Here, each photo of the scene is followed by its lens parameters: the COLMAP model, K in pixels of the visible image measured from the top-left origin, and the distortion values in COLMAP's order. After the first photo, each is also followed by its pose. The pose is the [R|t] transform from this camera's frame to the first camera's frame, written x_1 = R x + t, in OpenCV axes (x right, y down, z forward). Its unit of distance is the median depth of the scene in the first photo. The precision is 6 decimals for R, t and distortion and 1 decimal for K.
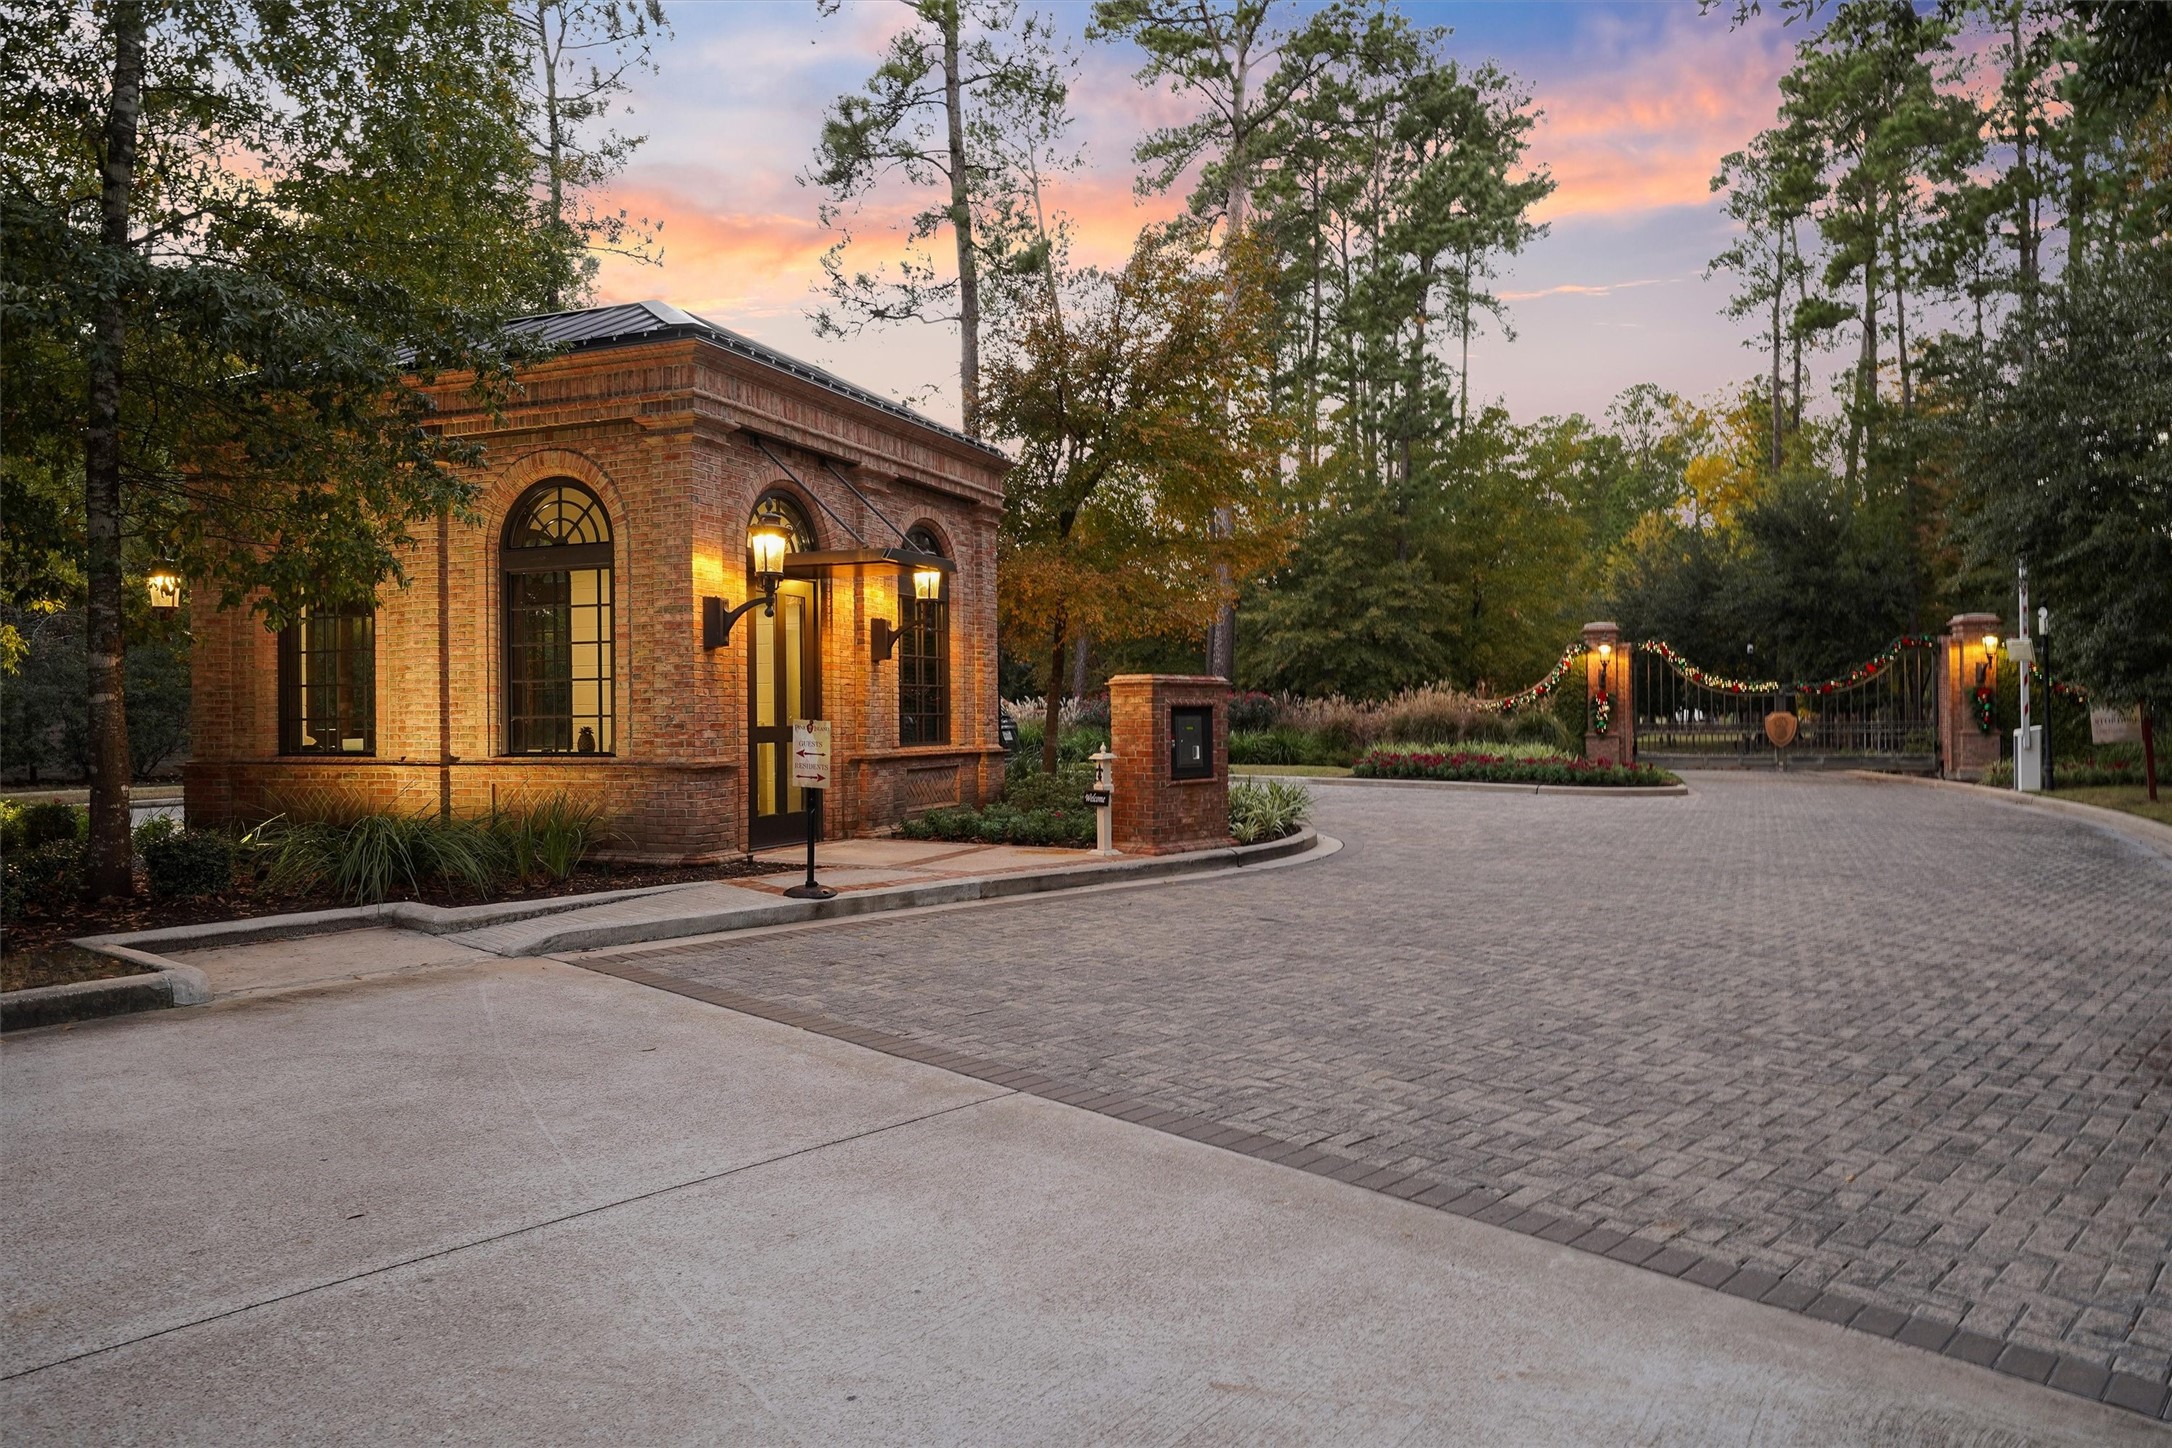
lens RADIAL K [[1508.8, 0, 1030.2], [0, 1508.8, 715.6], [0, 0, 1]] dist [0.044228, -0.012606]
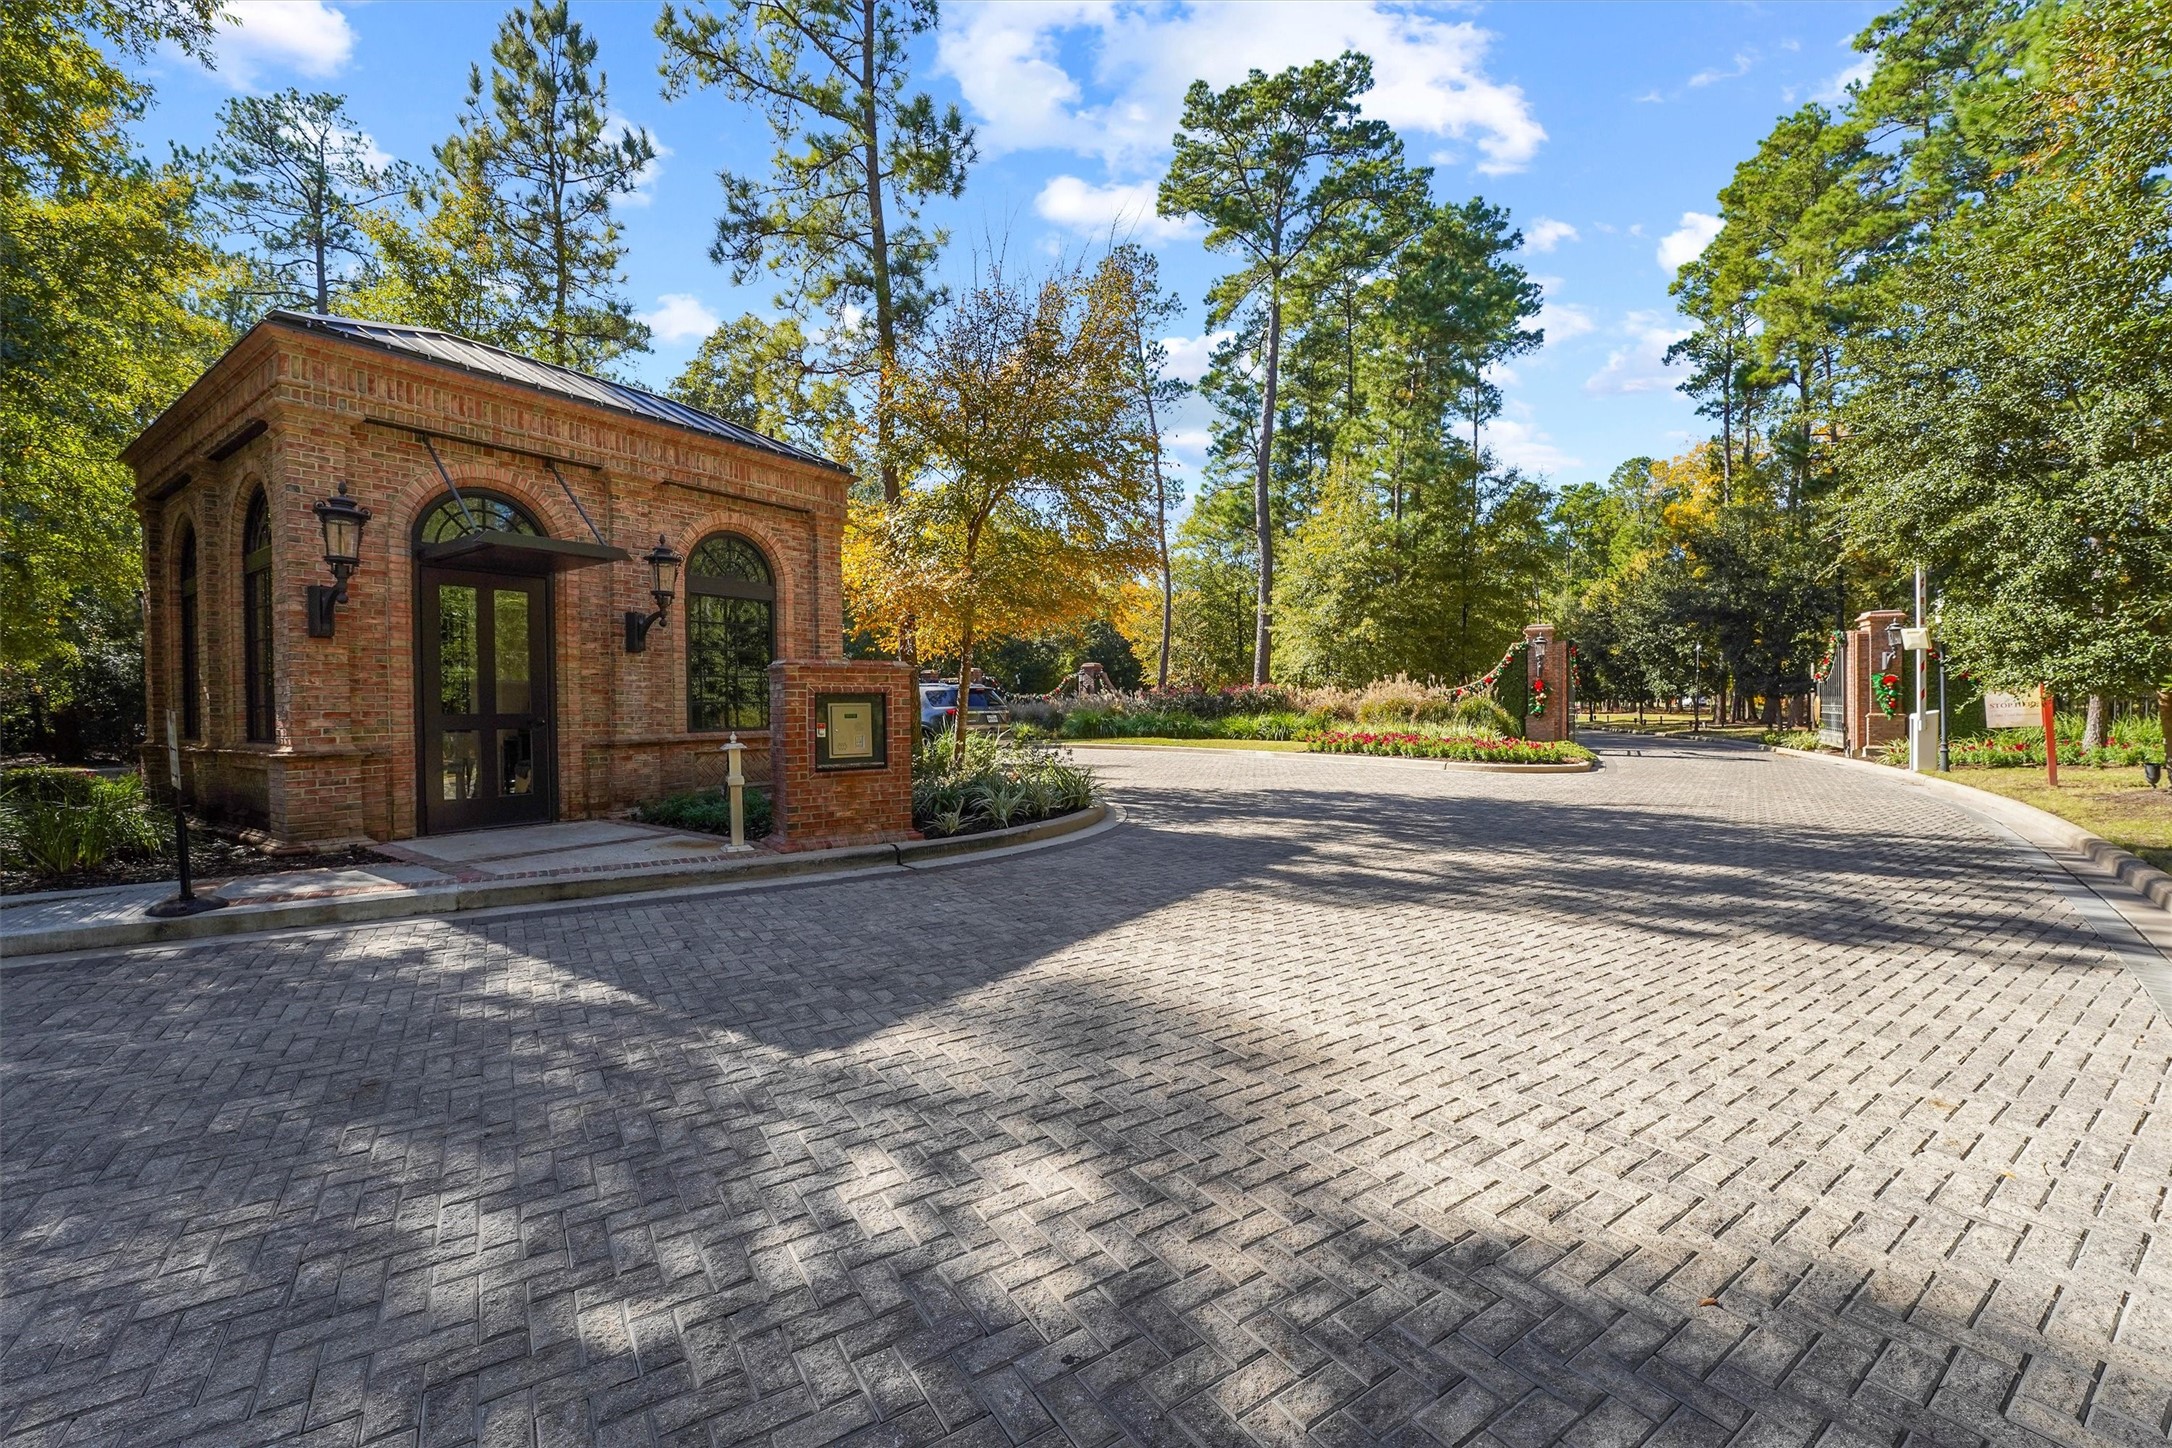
lens RADIAL K [[891.1, 0, 1086.0], [0, 891.1, 724.0], [0, 0, 1]] dist [-0.018245, -0.000195]
pose [[0.977173, 0.001357, -0.212442, 0.210378], [0.003235, 0.999769, 0.021267, 0.001370], [0.212422, -0.021468, 0.976942, 0.280901]]
